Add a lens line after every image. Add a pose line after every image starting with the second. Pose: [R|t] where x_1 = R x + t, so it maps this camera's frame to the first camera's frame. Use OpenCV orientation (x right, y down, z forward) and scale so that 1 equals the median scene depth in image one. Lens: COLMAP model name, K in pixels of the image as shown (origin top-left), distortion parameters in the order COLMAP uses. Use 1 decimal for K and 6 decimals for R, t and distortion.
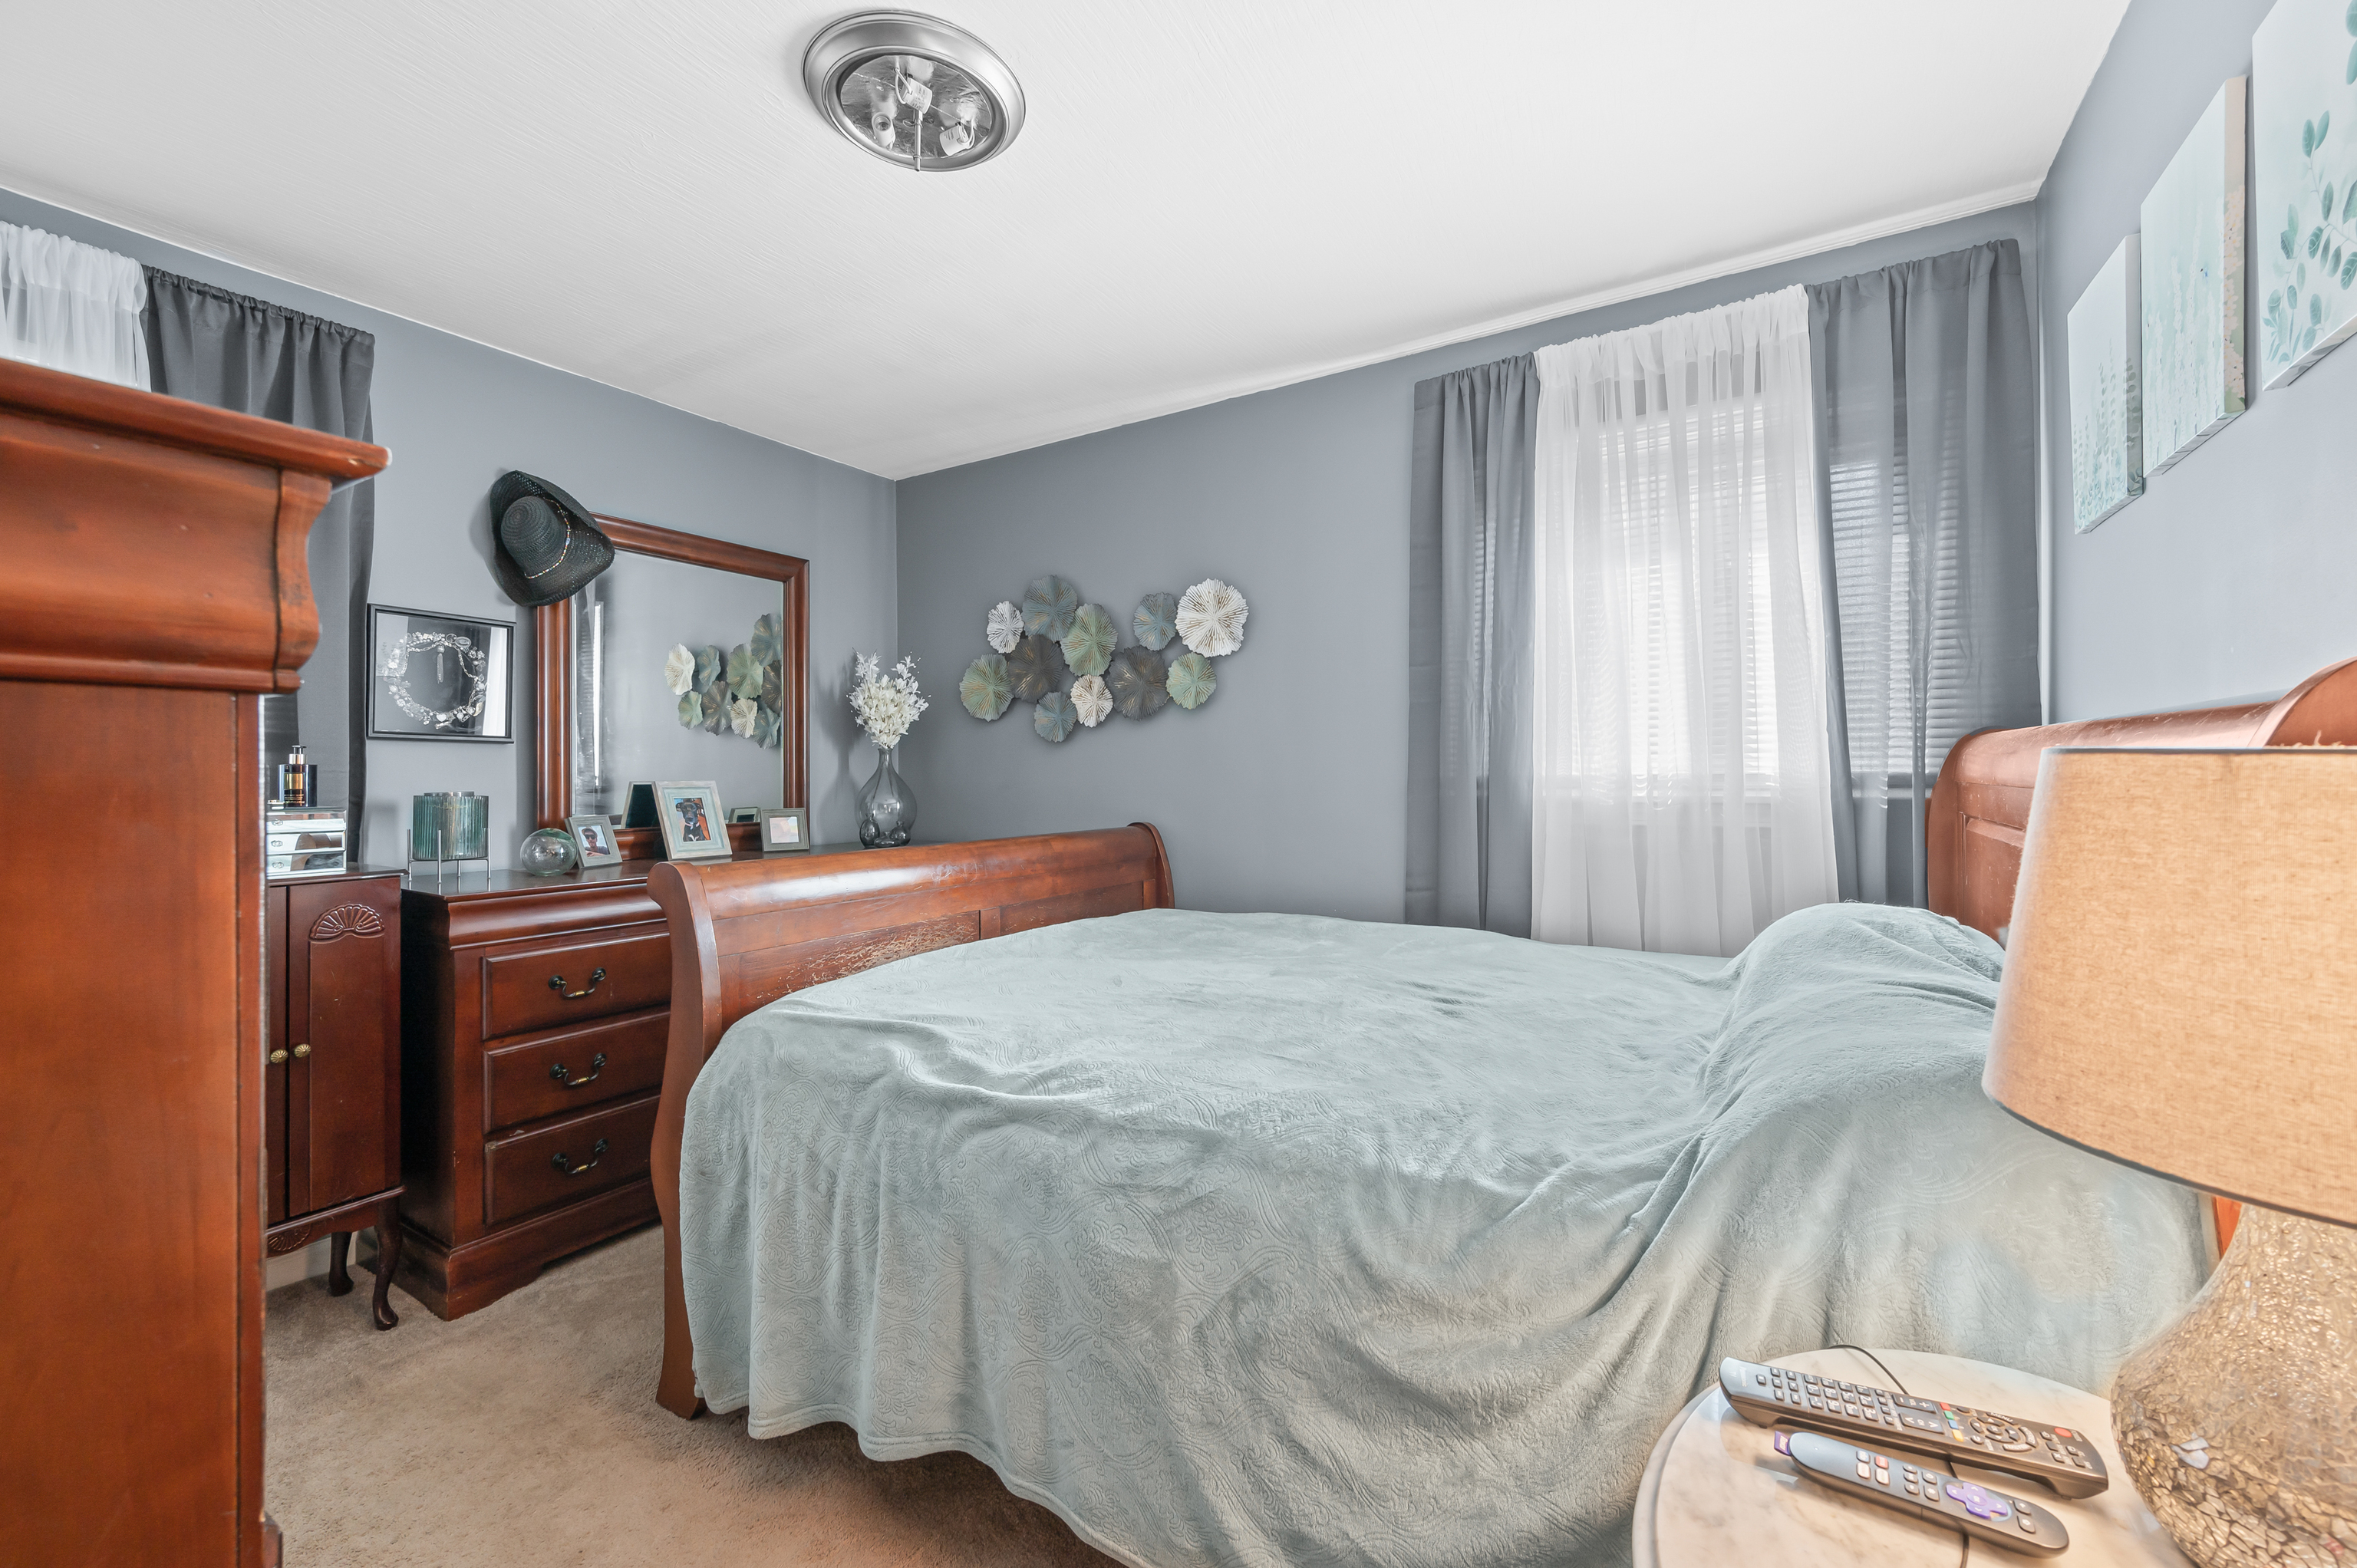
lens RADIAL K [[944.7, 0, 1161.3], [0, 944.7, 771.7], [0, 0, 1]] dist [0.007315, -0.000578]
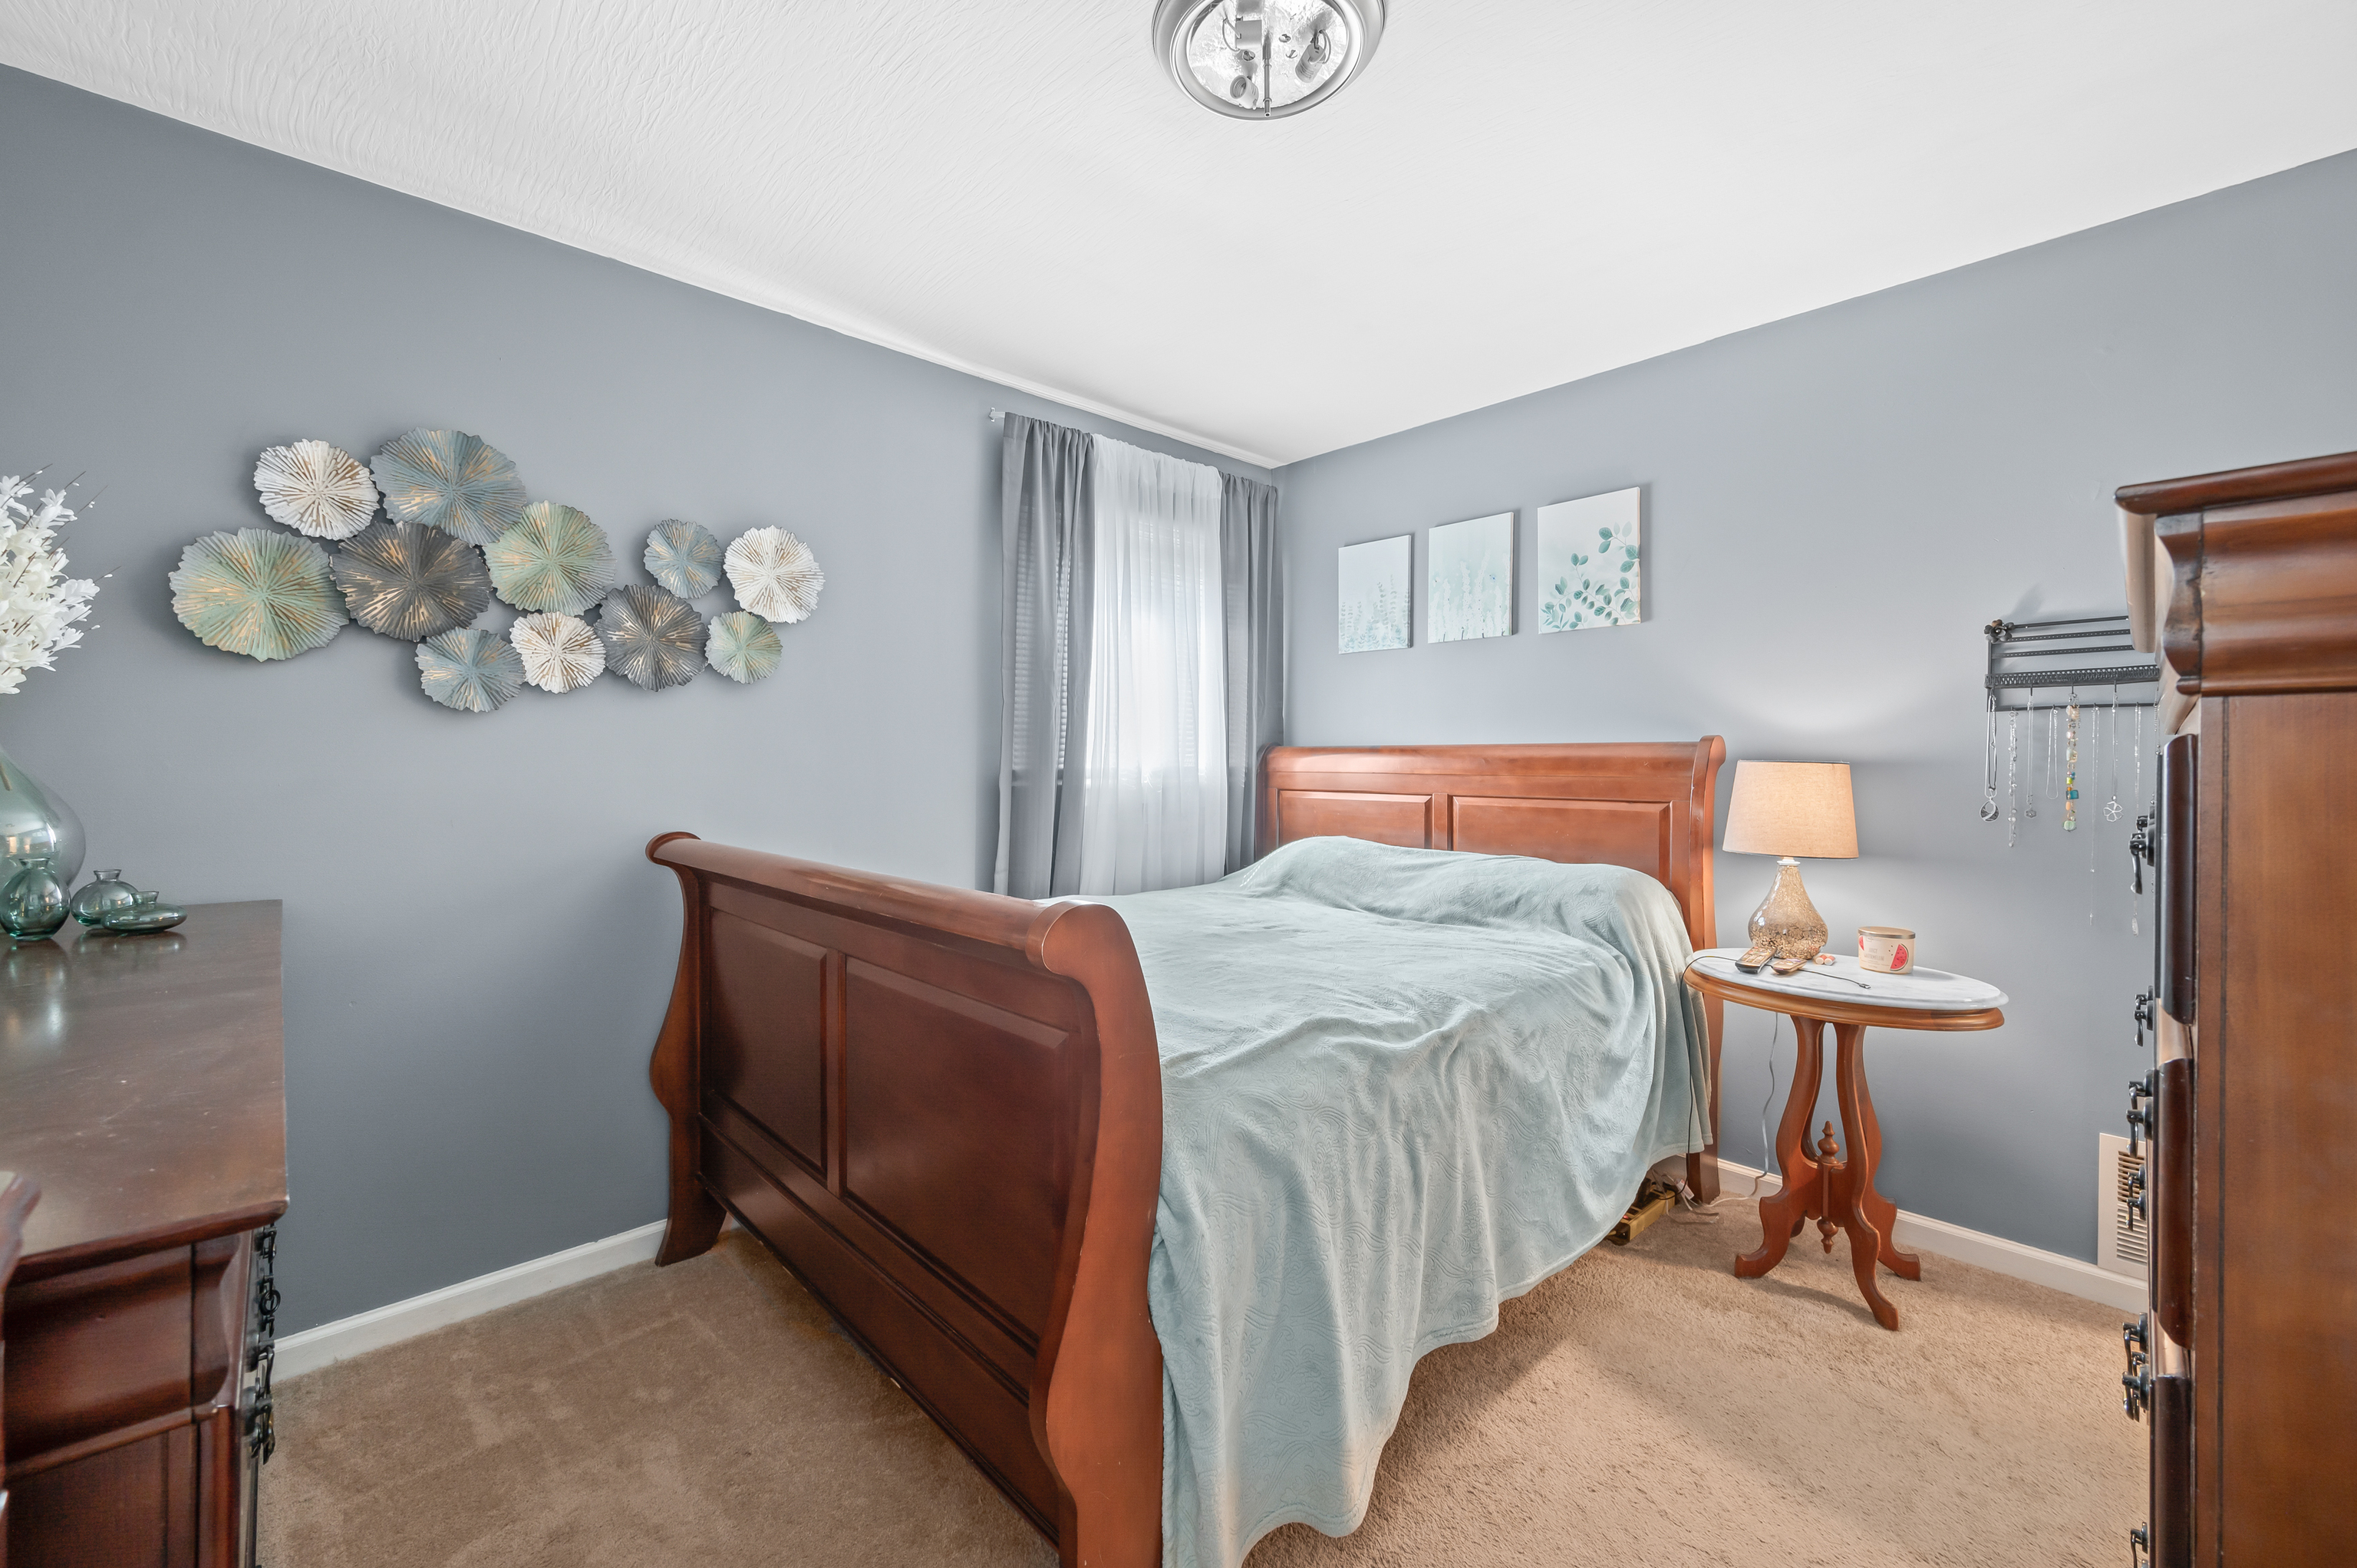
lens RADIAL K [[944.7, 0, 1163.0], [0, 944.7, 773.8], [0, 0, 1]] dist [0.007315, -0.000578]
pose [[0.261689, -0.003643, 0.965145, -0.612724], [-0.004241, 0.999979, 0.004924, 0.003641], [-0.965143, -0.005382, 0.261668, 0.437518]]
